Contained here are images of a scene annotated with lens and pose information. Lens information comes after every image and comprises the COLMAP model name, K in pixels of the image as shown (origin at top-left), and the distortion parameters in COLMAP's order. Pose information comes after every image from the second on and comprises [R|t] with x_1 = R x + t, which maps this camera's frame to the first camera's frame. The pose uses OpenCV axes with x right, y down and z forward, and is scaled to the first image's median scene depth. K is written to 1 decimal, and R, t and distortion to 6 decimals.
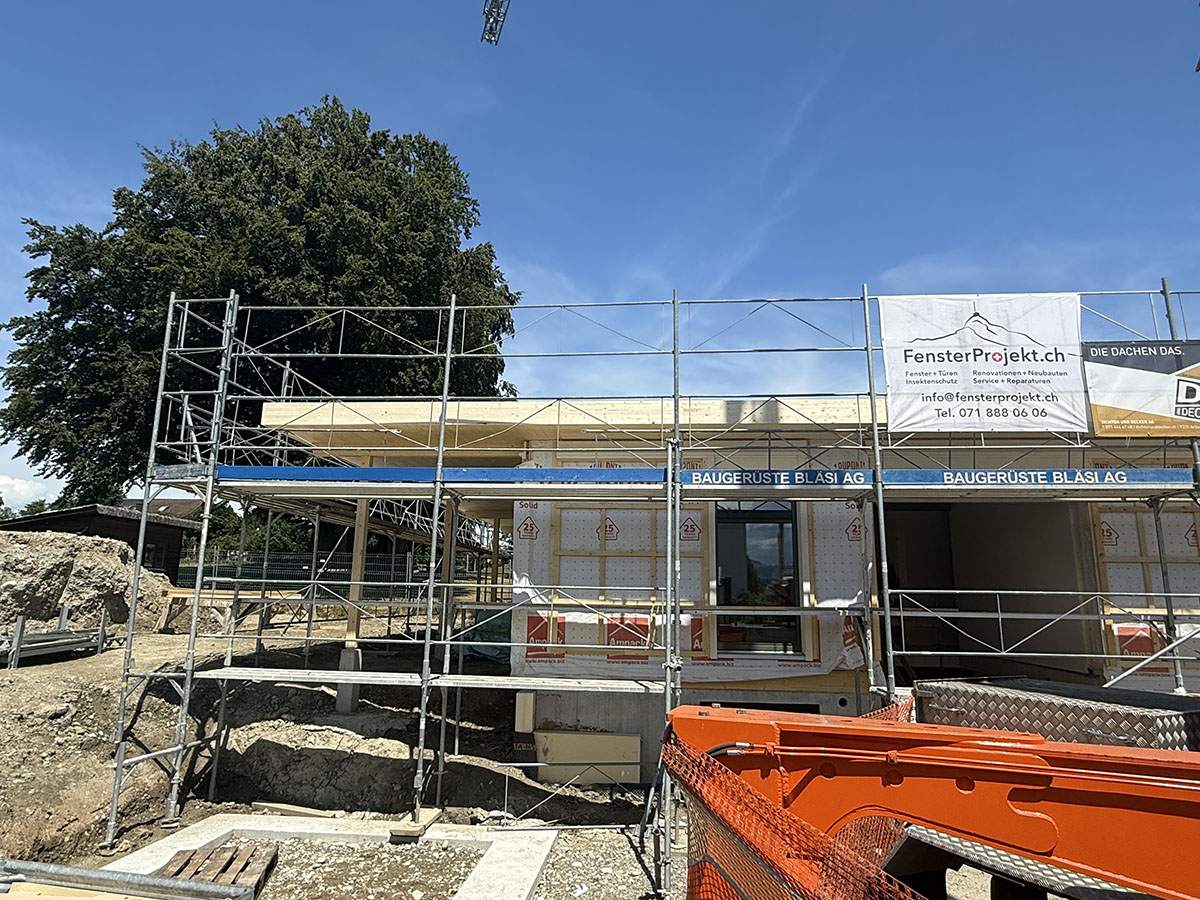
lens RADIAL K [[751.9, 0, 600.0], [0, 751.9, 450.0], [0, 0, 1]] dist [-0.005956, -0.002457]
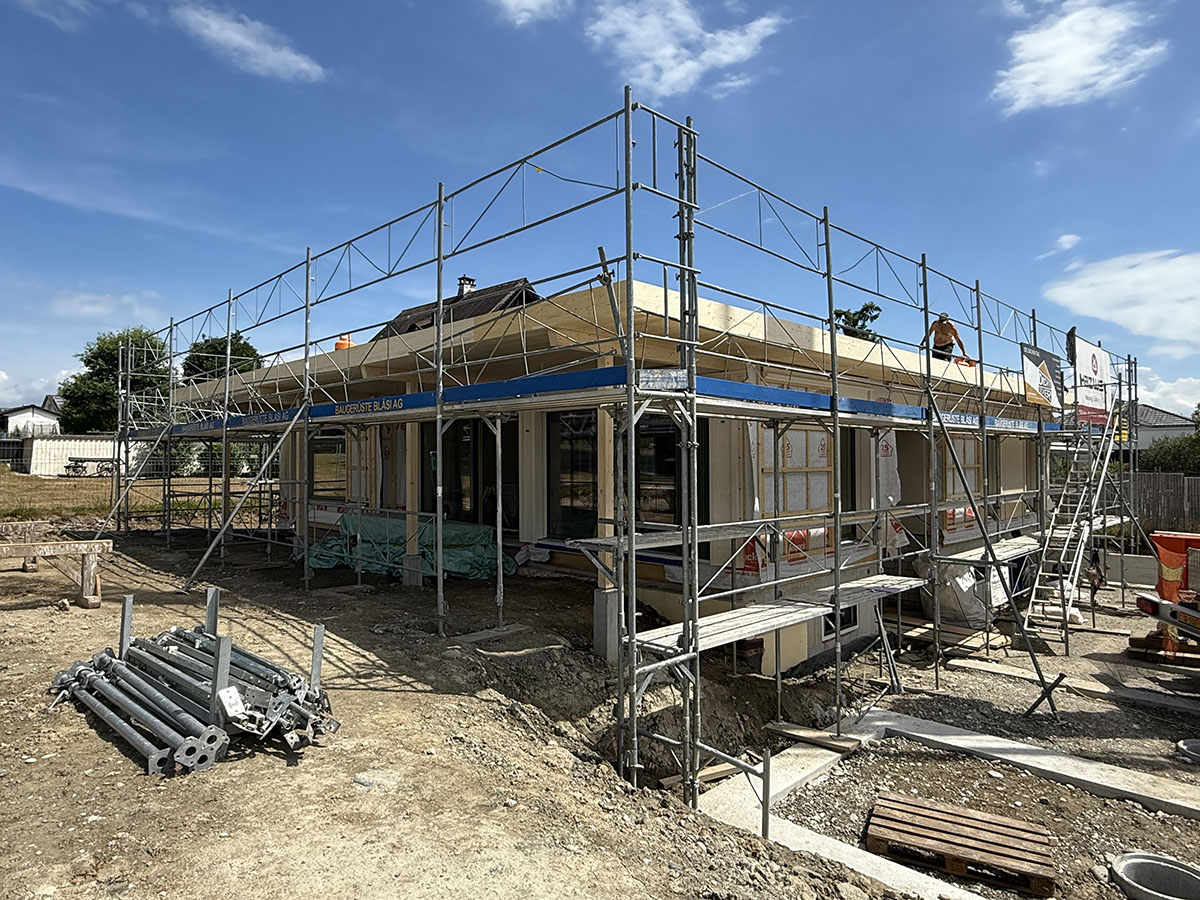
lens RADIAL K [[743.4, 0, 600.0], [0, 743.4, 450.0], [0, 0, 1]] dist [-0.001965, -0.000377]
pose [[0.633656, -0.006918, 0.773584, -1.089119], [-0.139293, 0.982597, 0.122884, 0.015435], [-0.760971, -0.185622, 0.621665, 0.583241]]
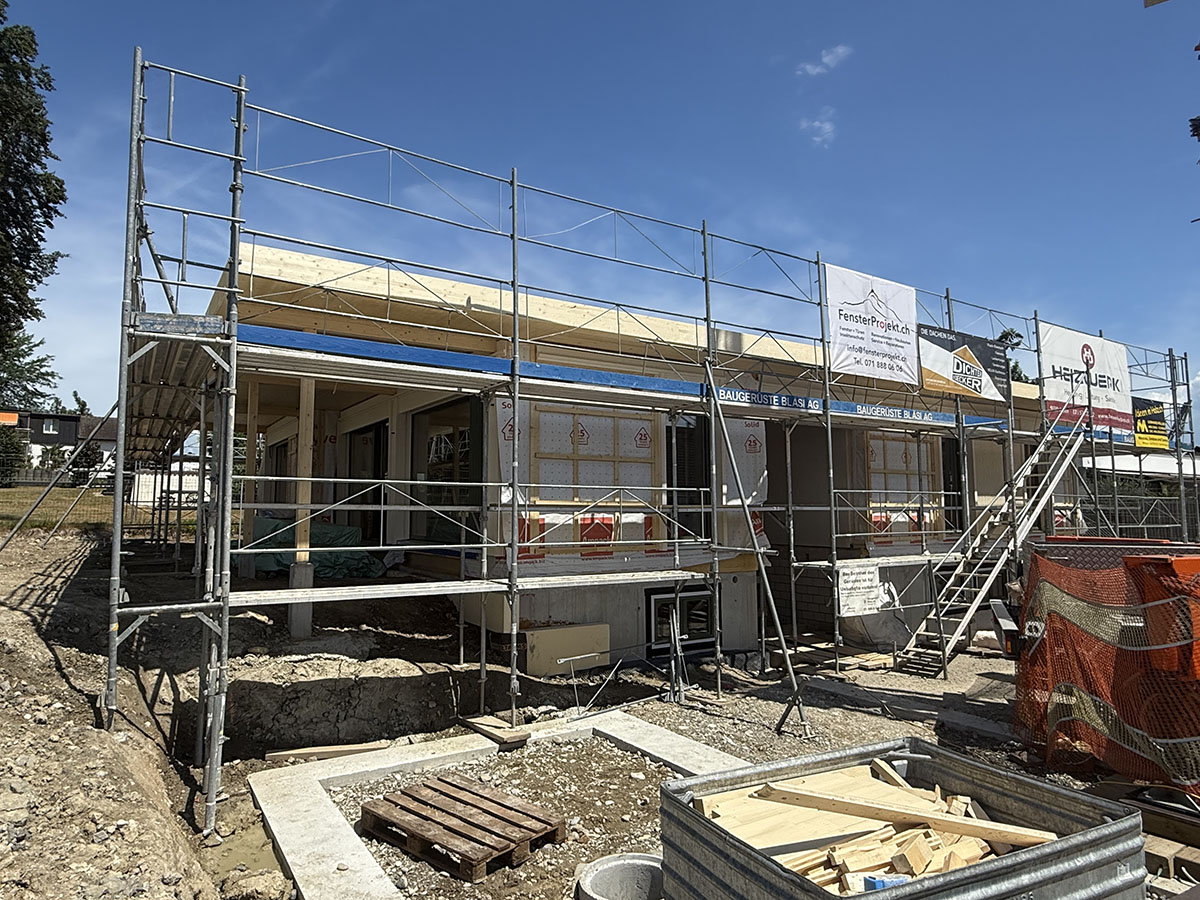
lens RADIAL K [[751.9, 0, 600.0], [0, 751.9, 450.0], [0, 0, 1]] dist [-0.005956, -0.002457]
pose [[0.778981, 0.033497, 0.626152, -0.668445], [-0.108758, 0.990655, 0.082307, 0.043003], [-0.617543, -0.132214, 0.775345, 0.196848]]
